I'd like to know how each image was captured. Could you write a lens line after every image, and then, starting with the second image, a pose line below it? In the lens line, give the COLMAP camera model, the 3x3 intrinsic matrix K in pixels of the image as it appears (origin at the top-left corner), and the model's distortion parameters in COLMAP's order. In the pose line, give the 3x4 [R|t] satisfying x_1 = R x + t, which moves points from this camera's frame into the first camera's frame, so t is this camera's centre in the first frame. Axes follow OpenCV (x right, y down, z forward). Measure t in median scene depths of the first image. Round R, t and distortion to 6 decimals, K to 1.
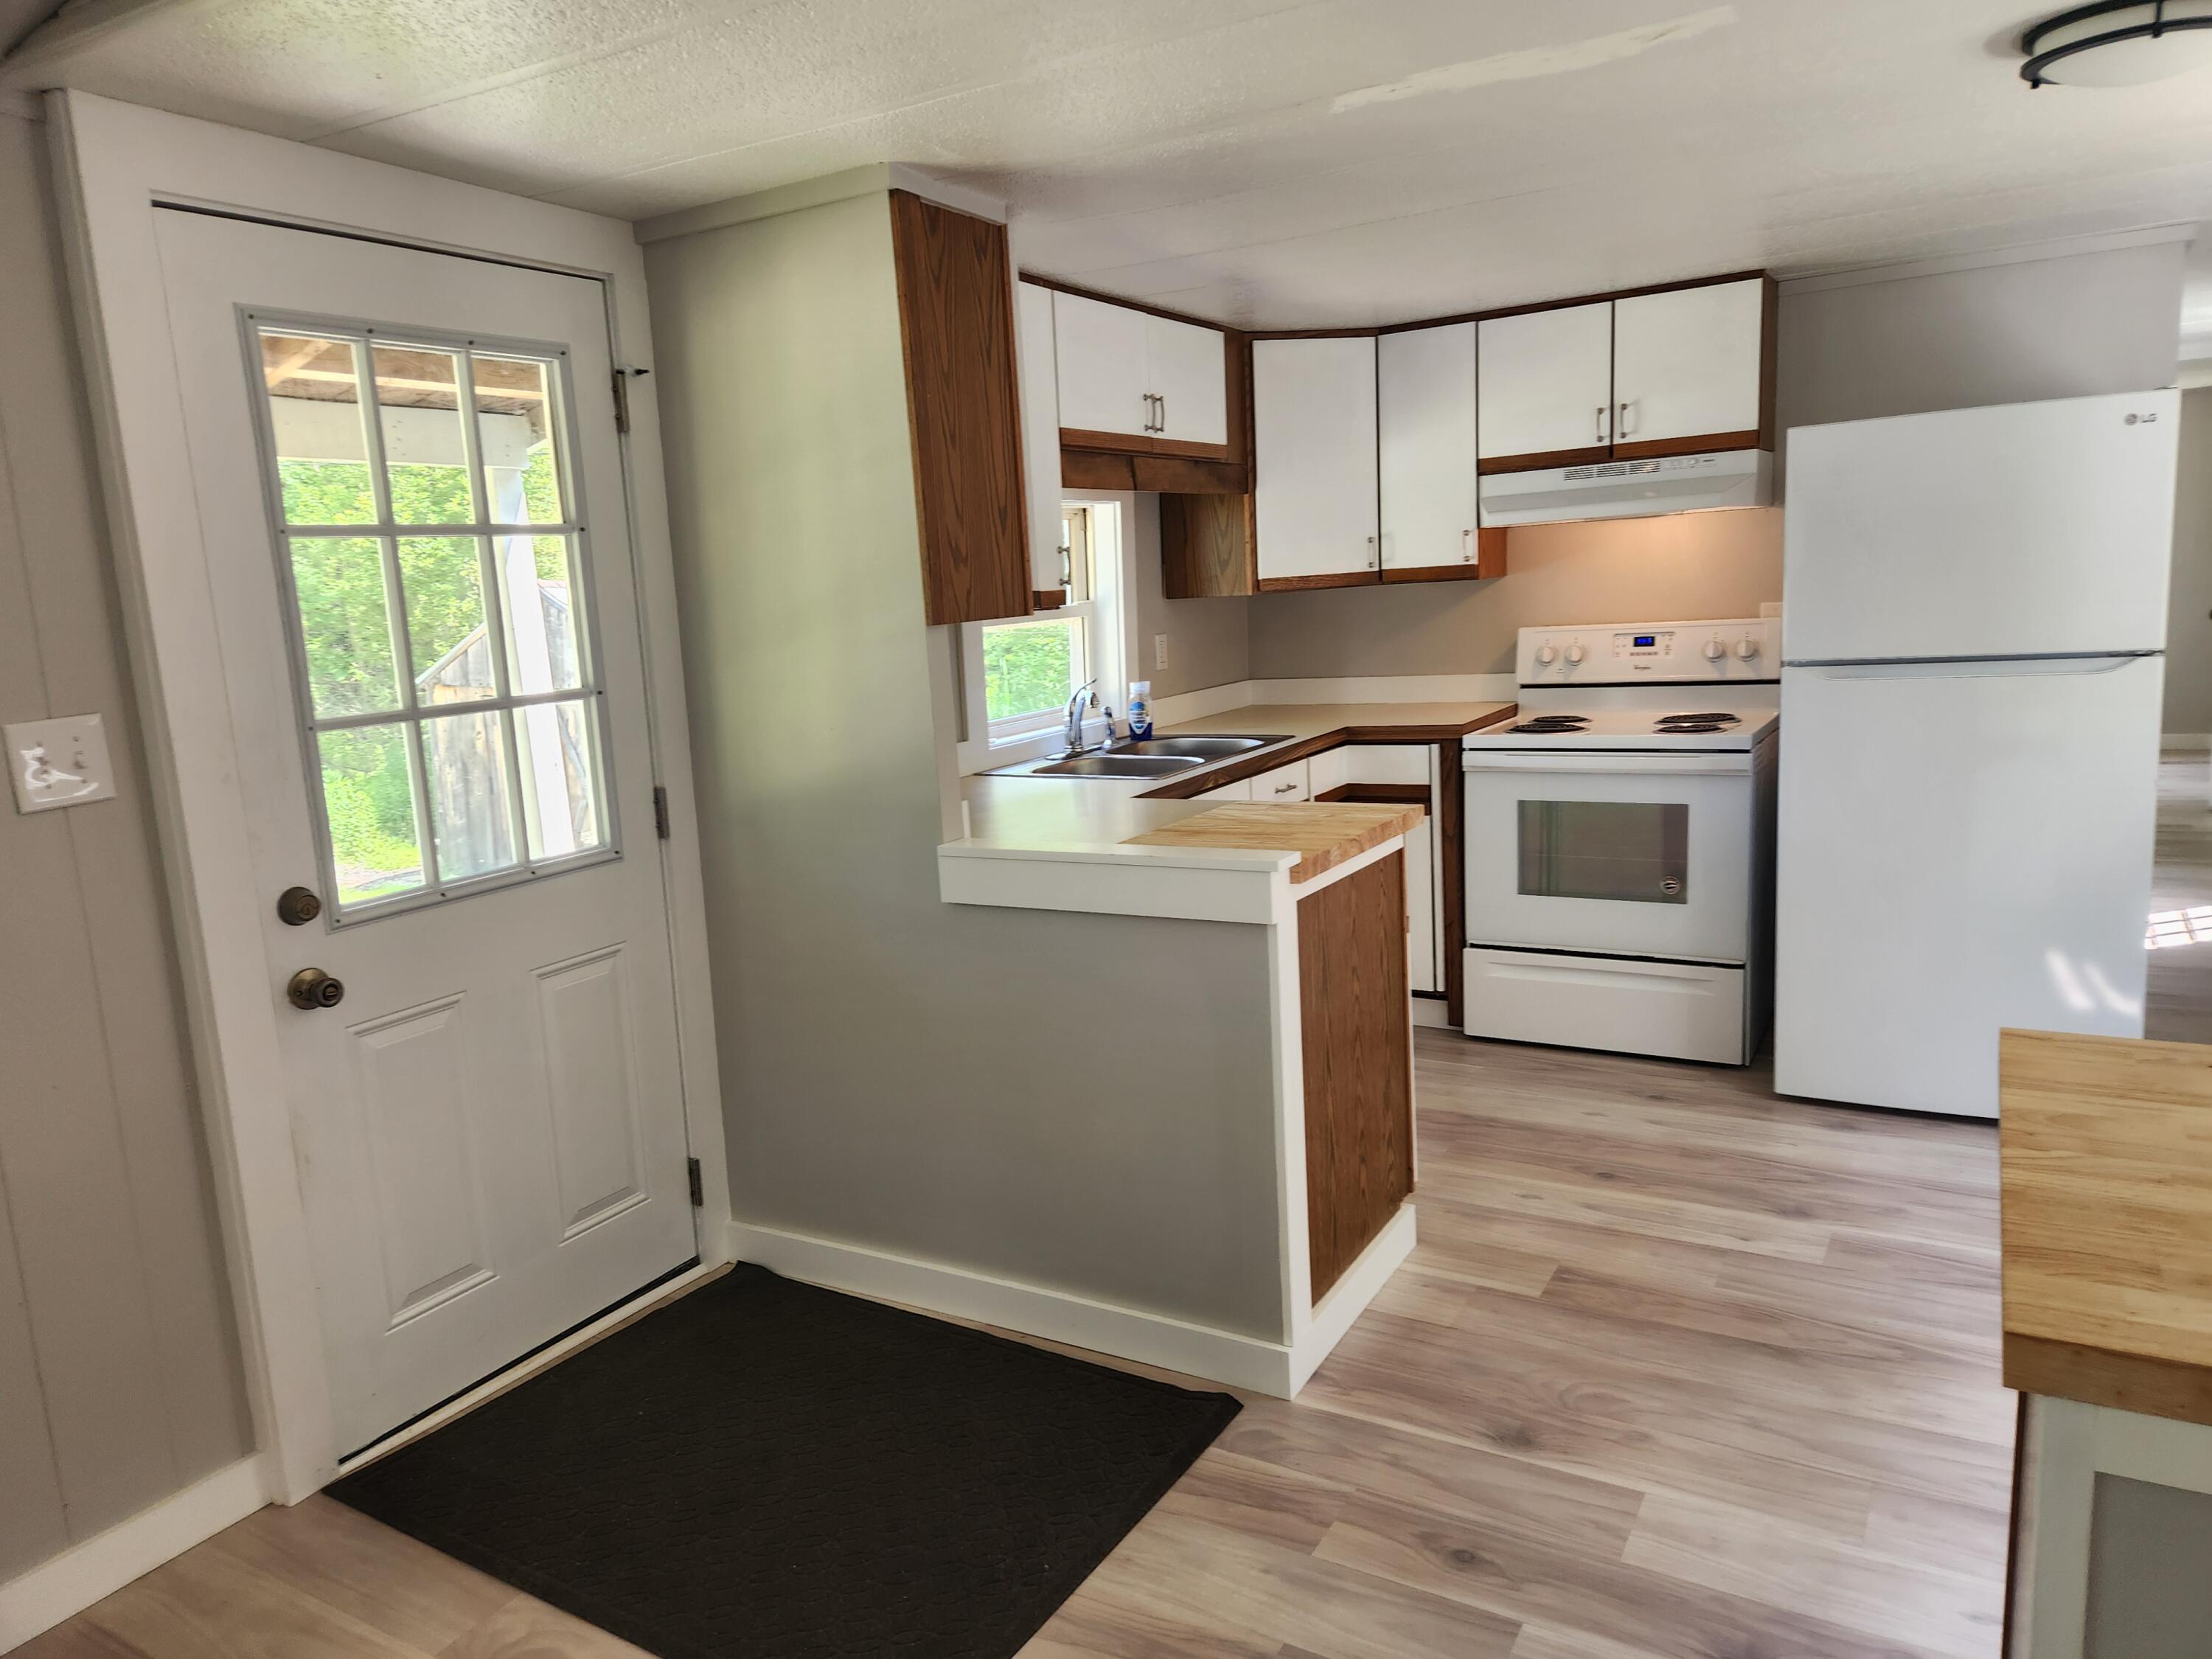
lens RADIAL K [[1489.9, 0, 1103.1], [0, 1489.9, 850.1], [0, 0, 1]] dist [0.076128, -0.047654]
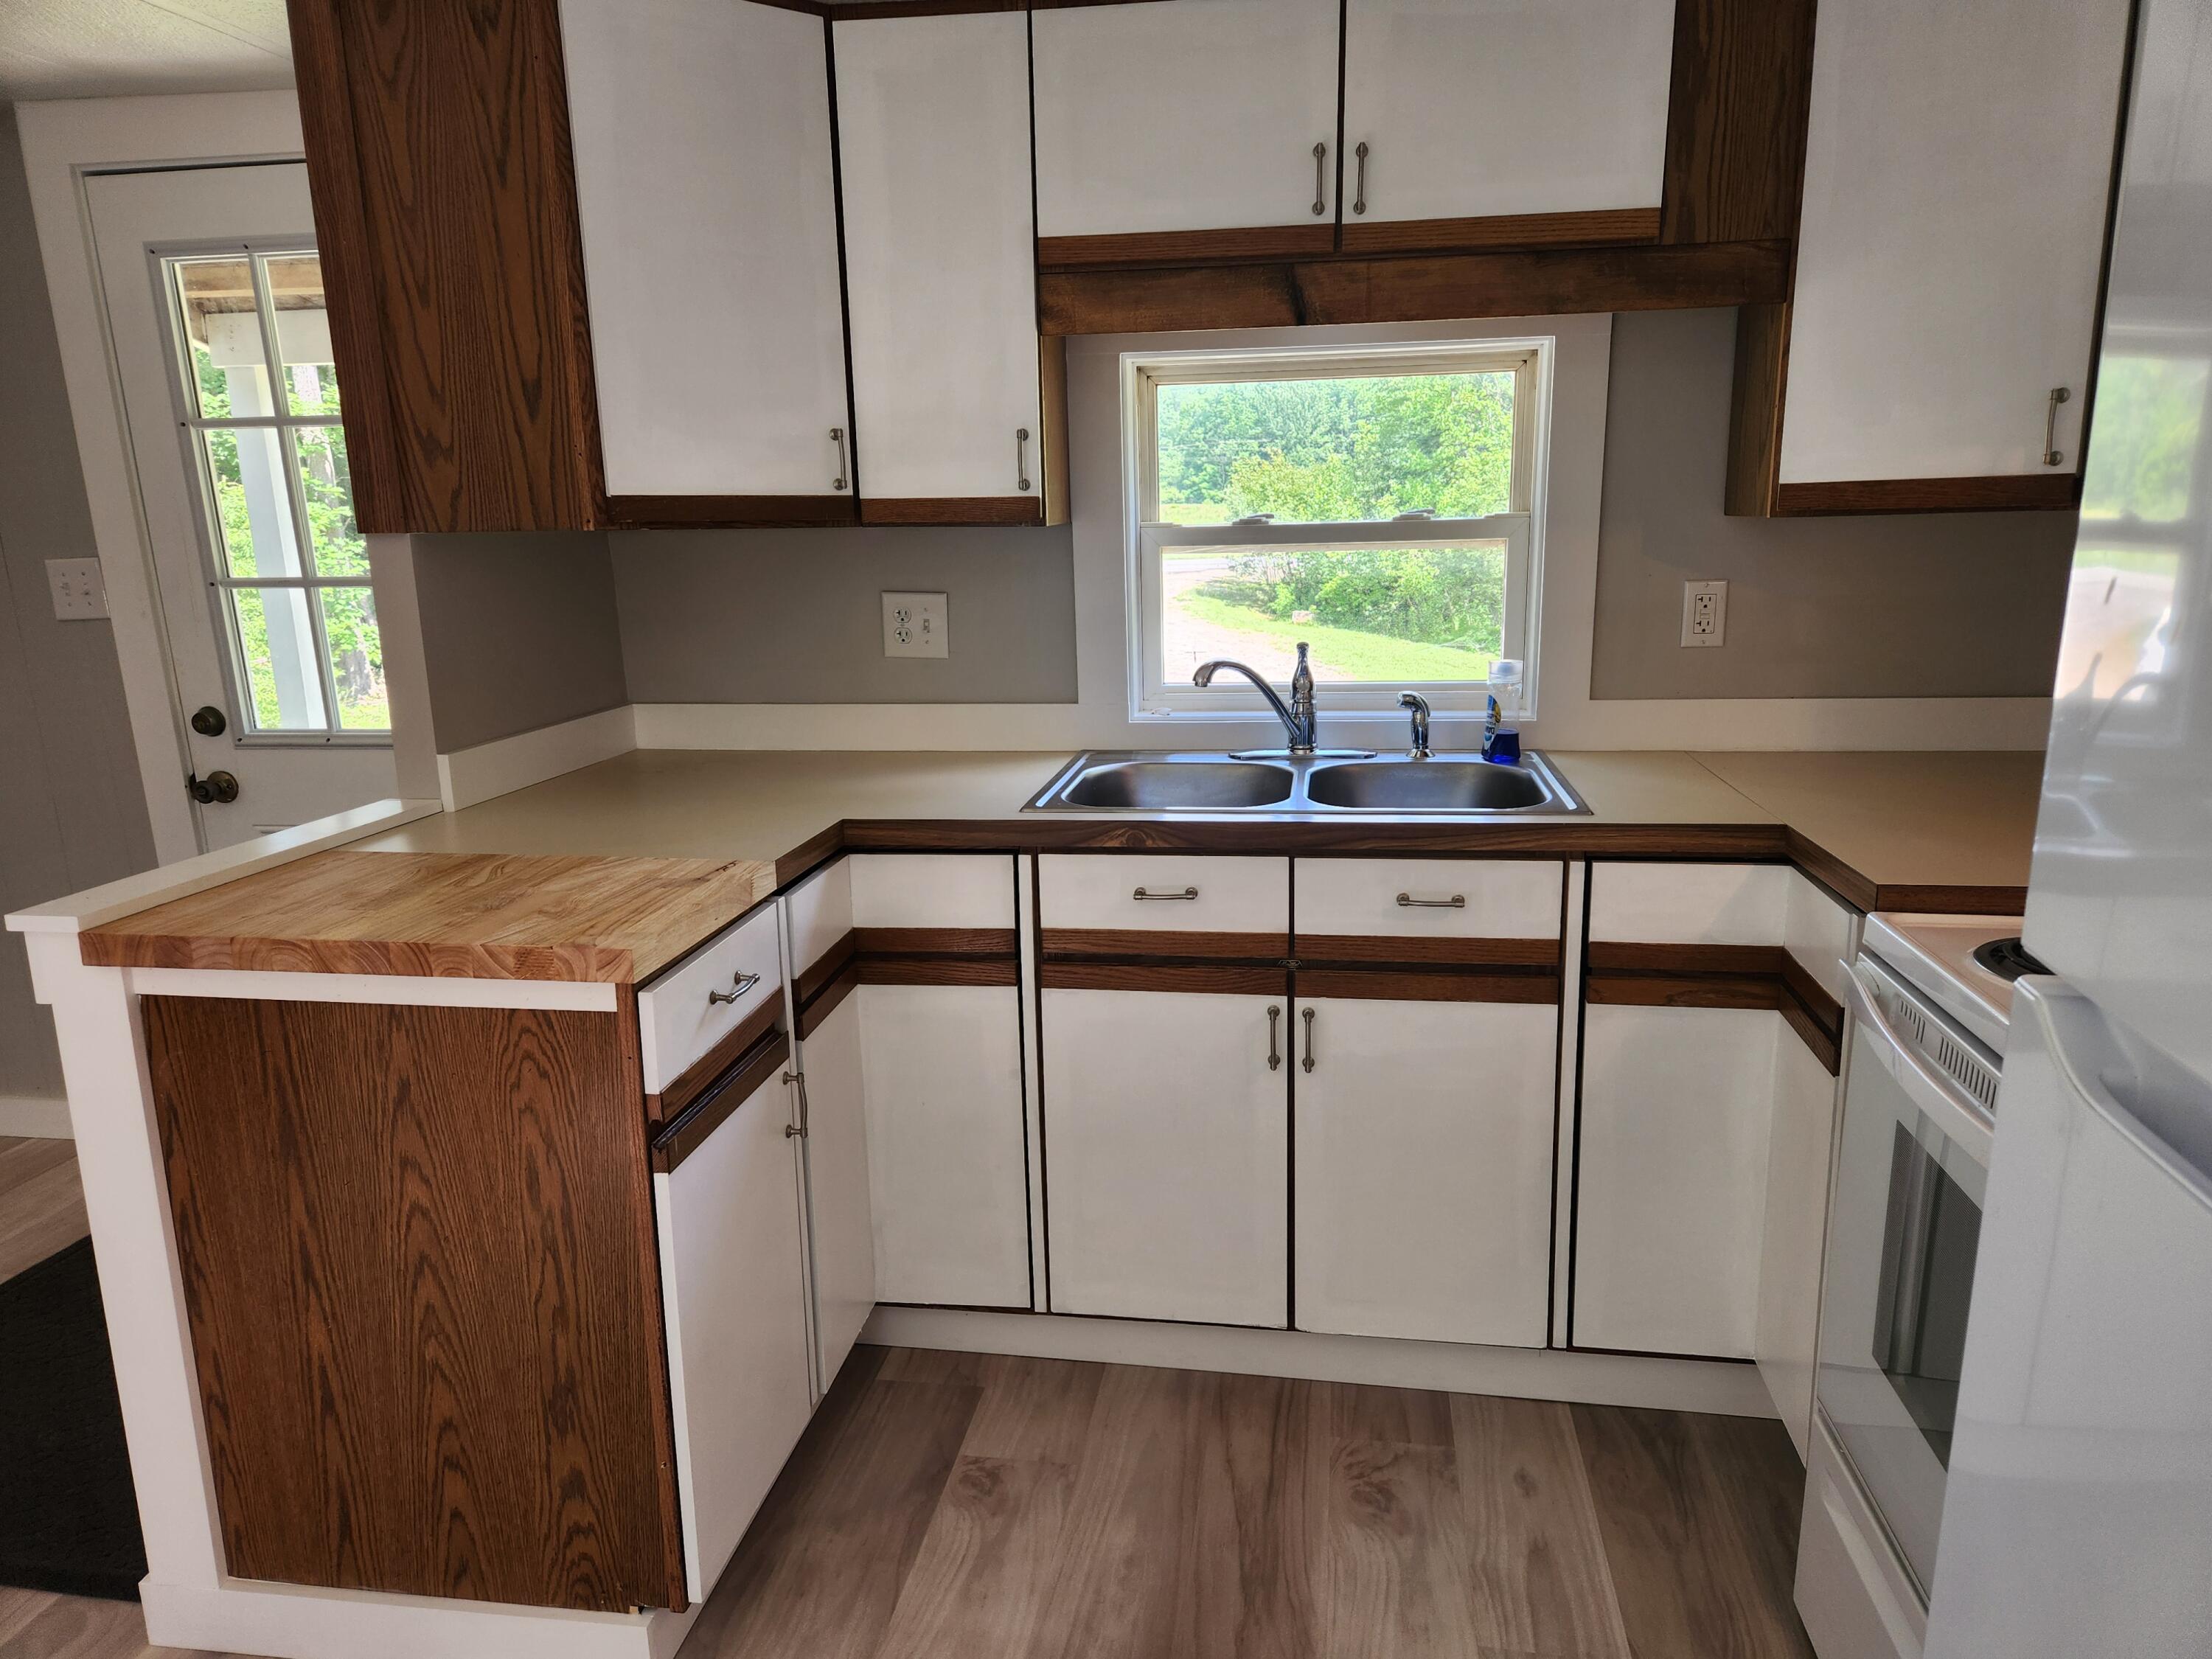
lens RADIAL K [[1489.9, 0, 1103.1], [0, 1489.9, 850.1], [0, 0, 1]] dist [0.076128, -0.047654]
pose [[0.367600, 0.261317, -0.892515, 0.833222], [-0.168319, 0.962555, 0.212498, -0.233399], [0.914625, 0.072113, 0.397820, 1.067687]]
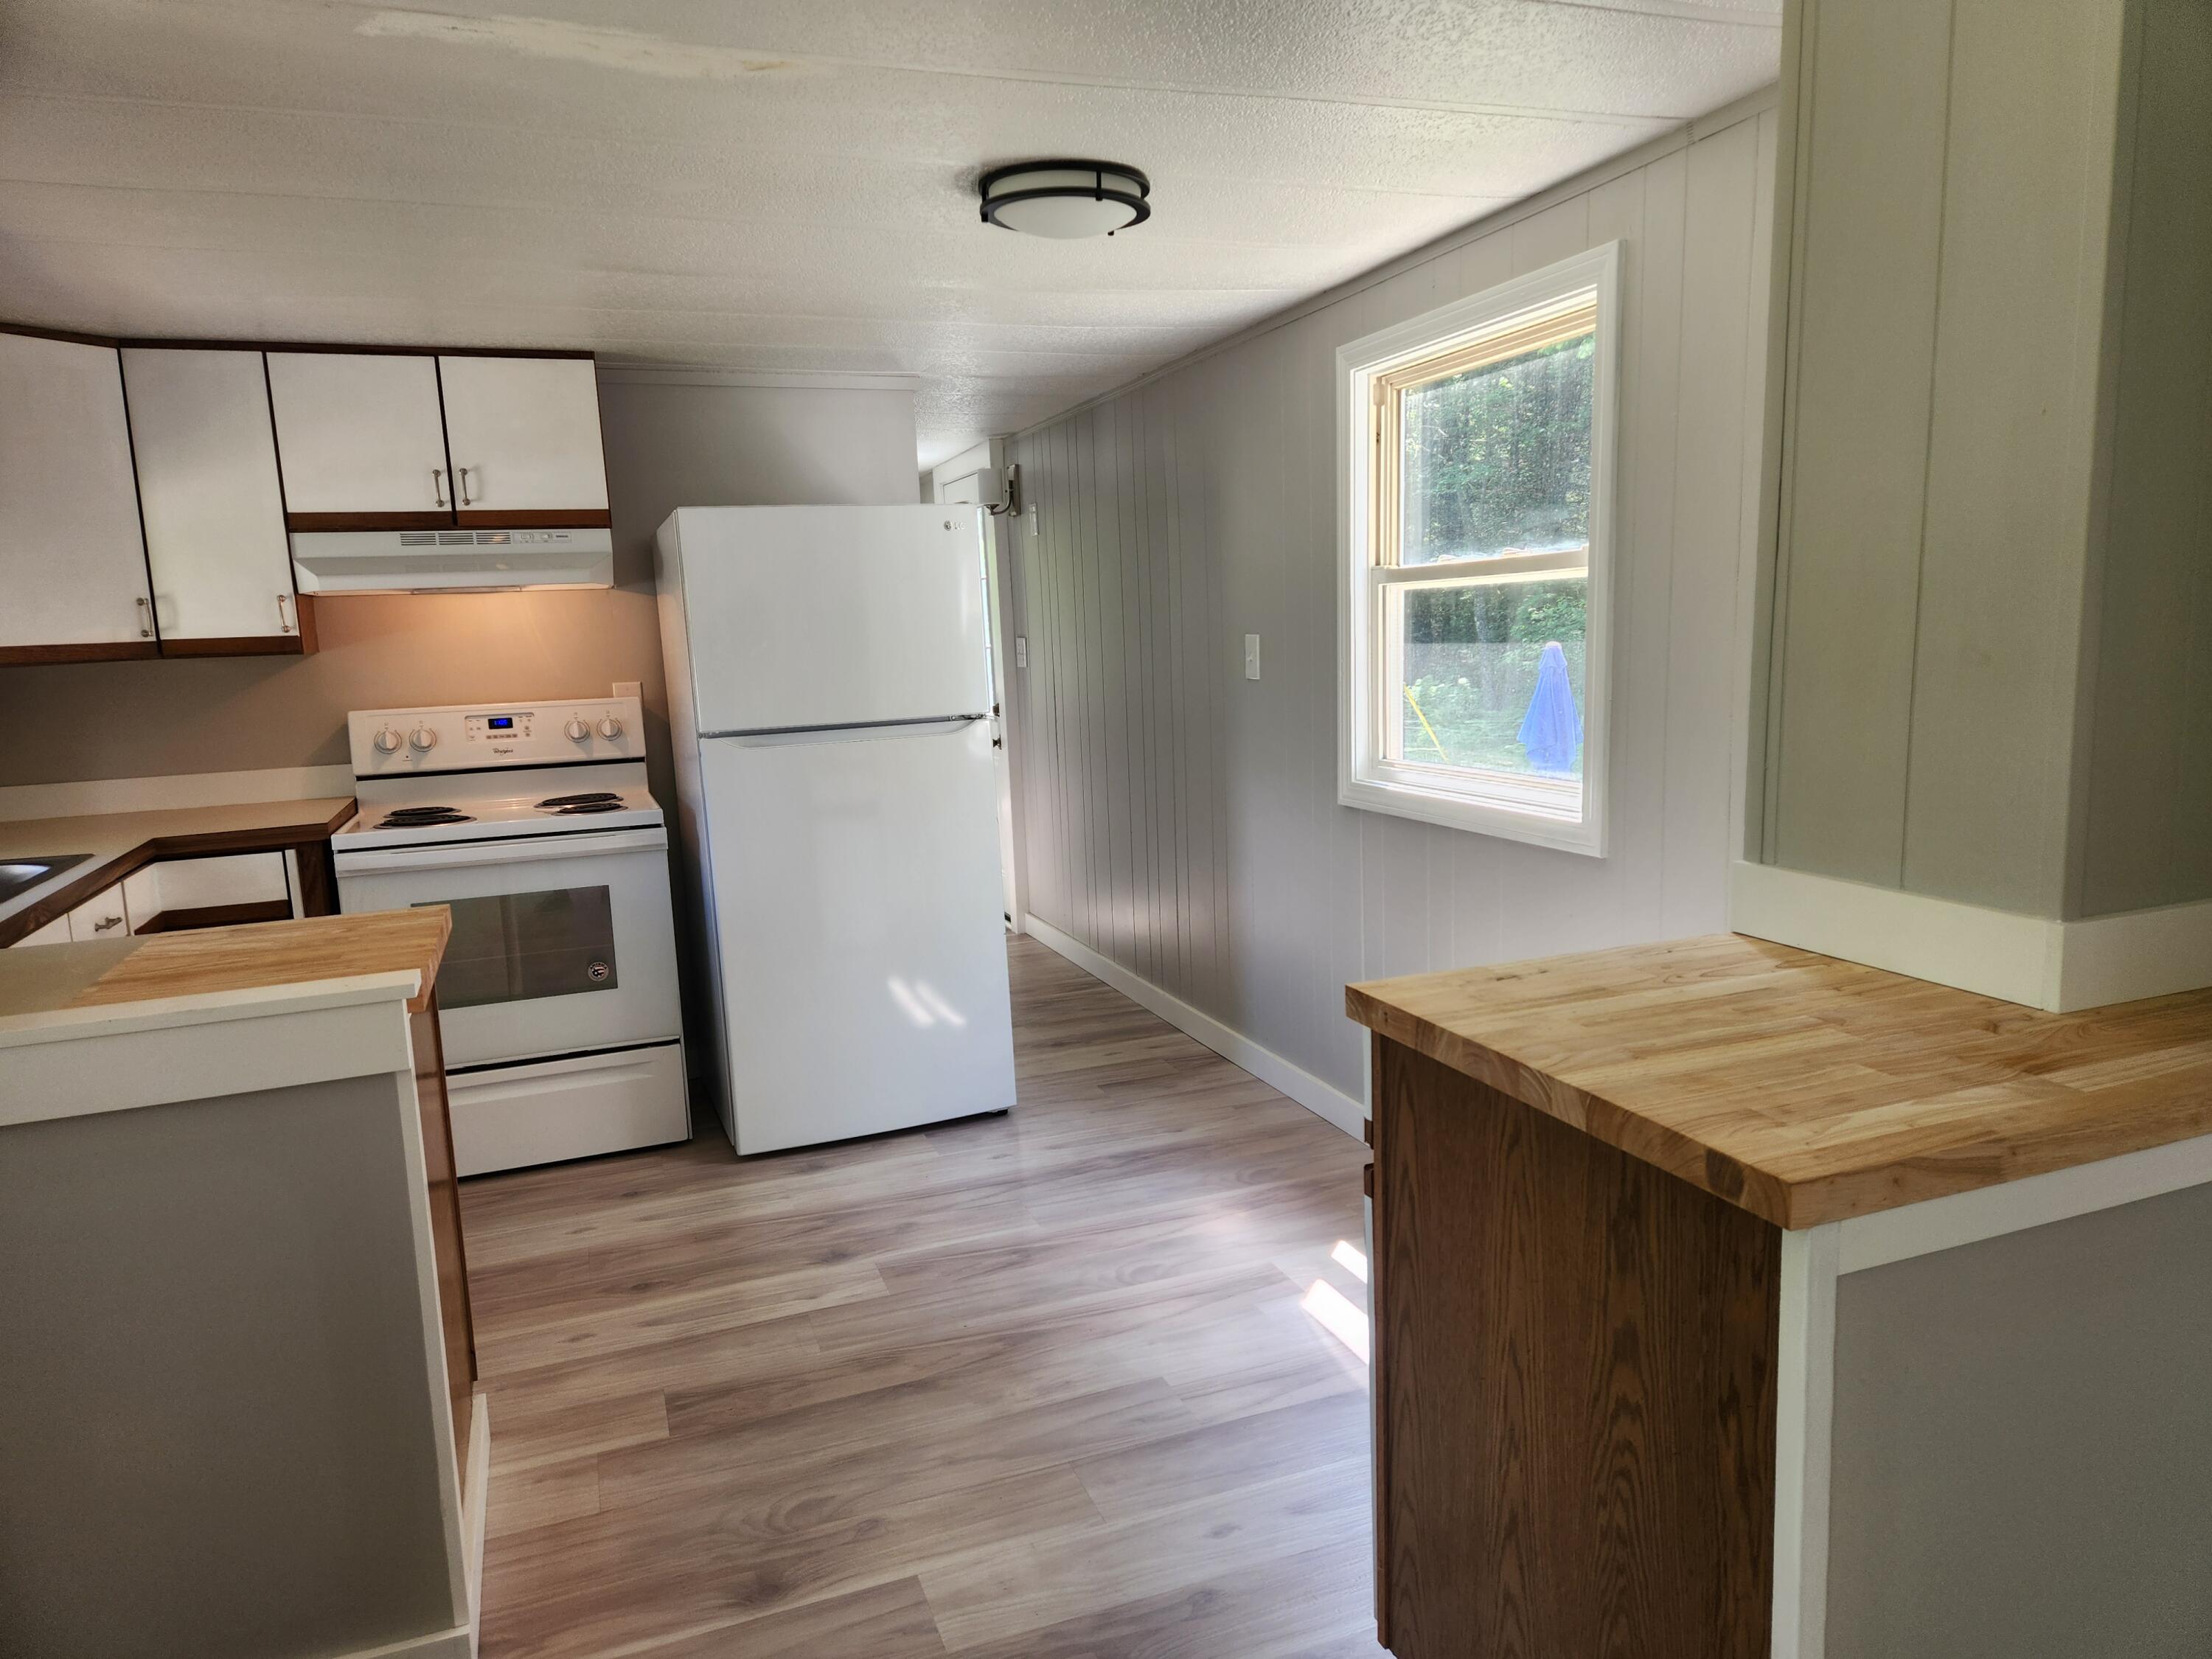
lens RADIAL K [[1481.4, 0, 1113.4], [0, 1481.4, 836.9], [0, 0, 1]] dist [0.117057, -0.096471]
pose [[0.638041, -0.084302, 0.765374, -0.143598], [0.144020, 0.989513, -0.011070, -0.003758], [-0.756414, 0.117292, 0.643491, 0.136023]]
